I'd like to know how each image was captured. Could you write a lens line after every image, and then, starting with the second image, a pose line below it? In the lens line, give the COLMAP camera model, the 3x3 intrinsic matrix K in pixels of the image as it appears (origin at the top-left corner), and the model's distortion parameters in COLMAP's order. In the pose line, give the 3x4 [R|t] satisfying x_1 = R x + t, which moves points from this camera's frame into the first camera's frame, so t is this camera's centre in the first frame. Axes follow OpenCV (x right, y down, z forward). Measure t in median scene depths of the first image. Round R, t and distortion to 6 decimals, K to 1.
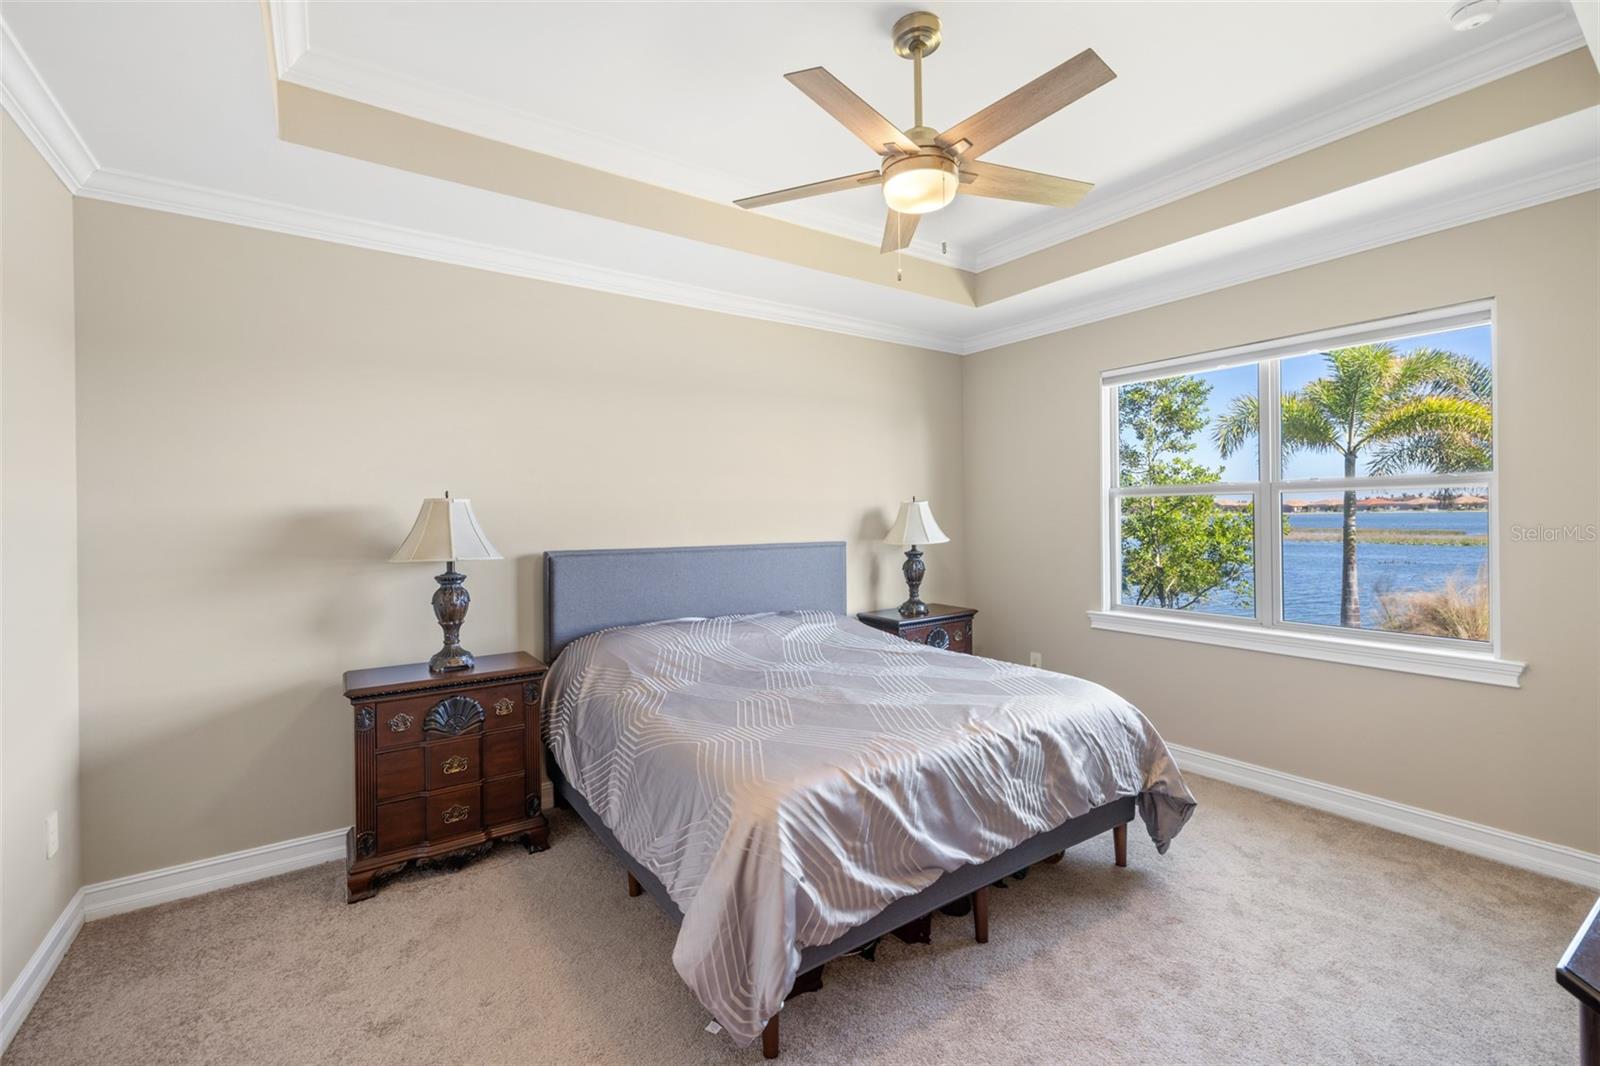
lens RADIAL K [[661.9, 0, 795.9], [0, 661.9, 533.0], [0, 0, 1]] dist [-0.000725, 0.000234]
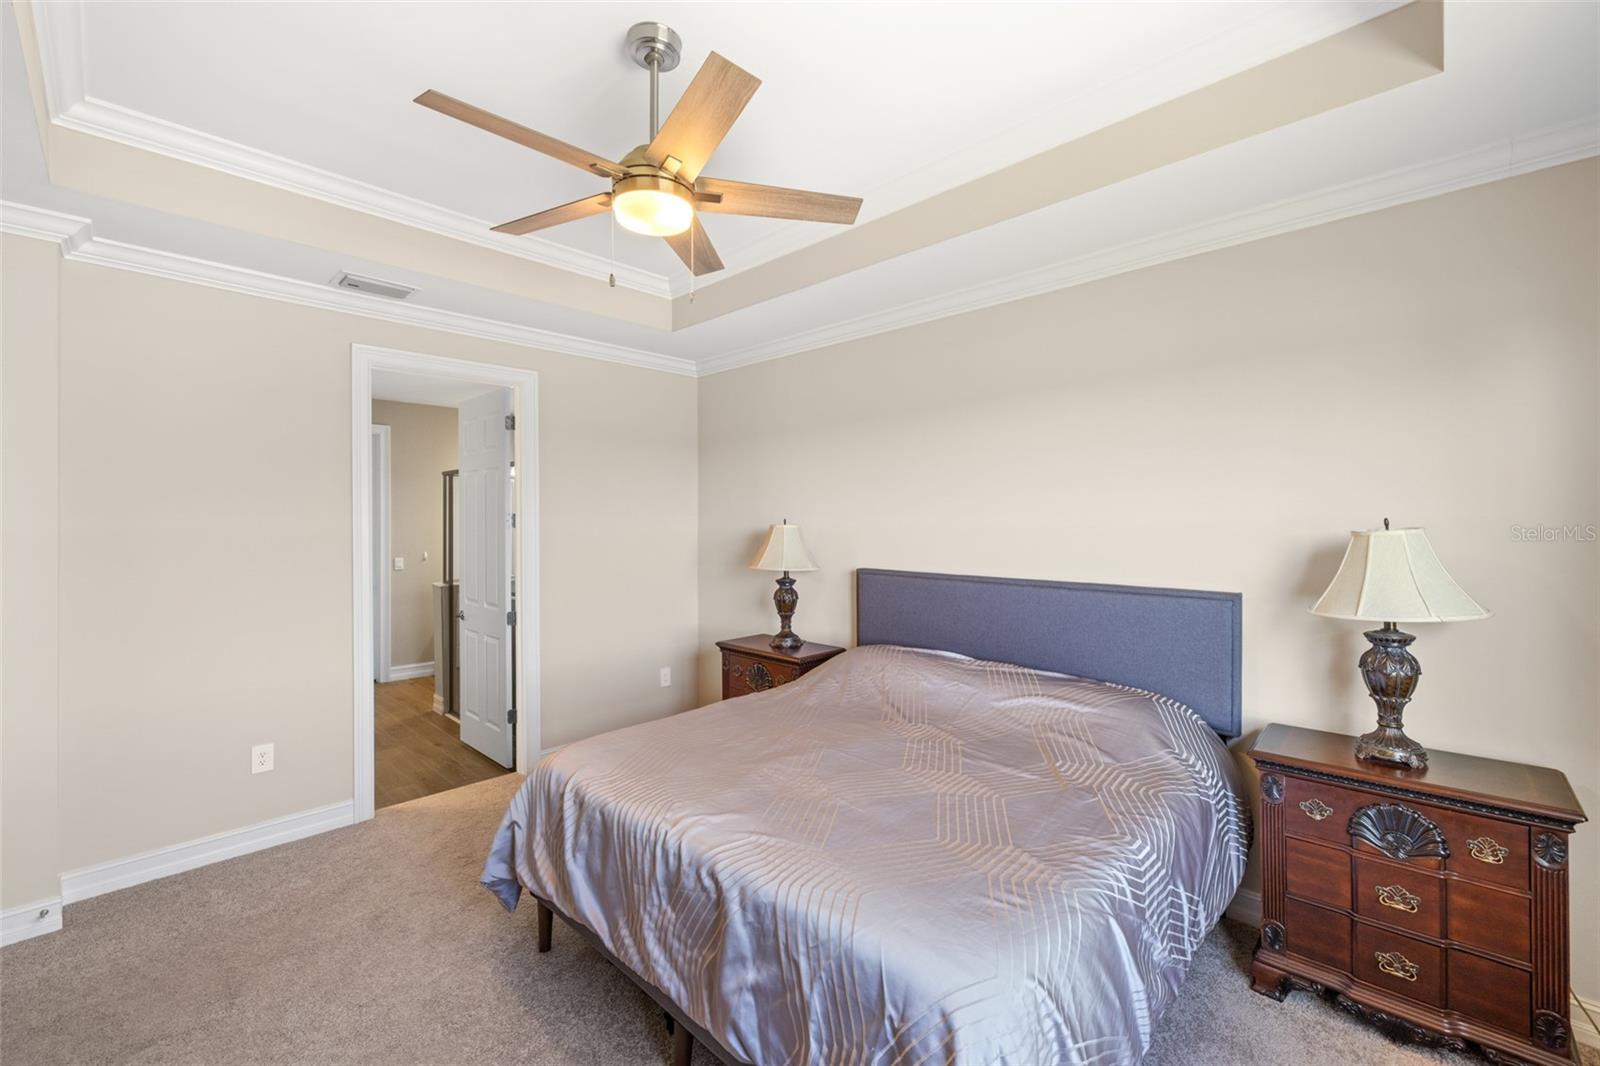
lens RADIAL K [[671.1, 0, 798.9], [0, 671.1, 516.5], [0, 0, 1]] dist [-0.001871, 0.001524]
pose [[0.195495, 0.009874, -0.980655, 0.882882], [-0.018402, 0.999810, 0.006399, -0.079424], [0.980532, 0.016795, 0.195639, 0.762625]]
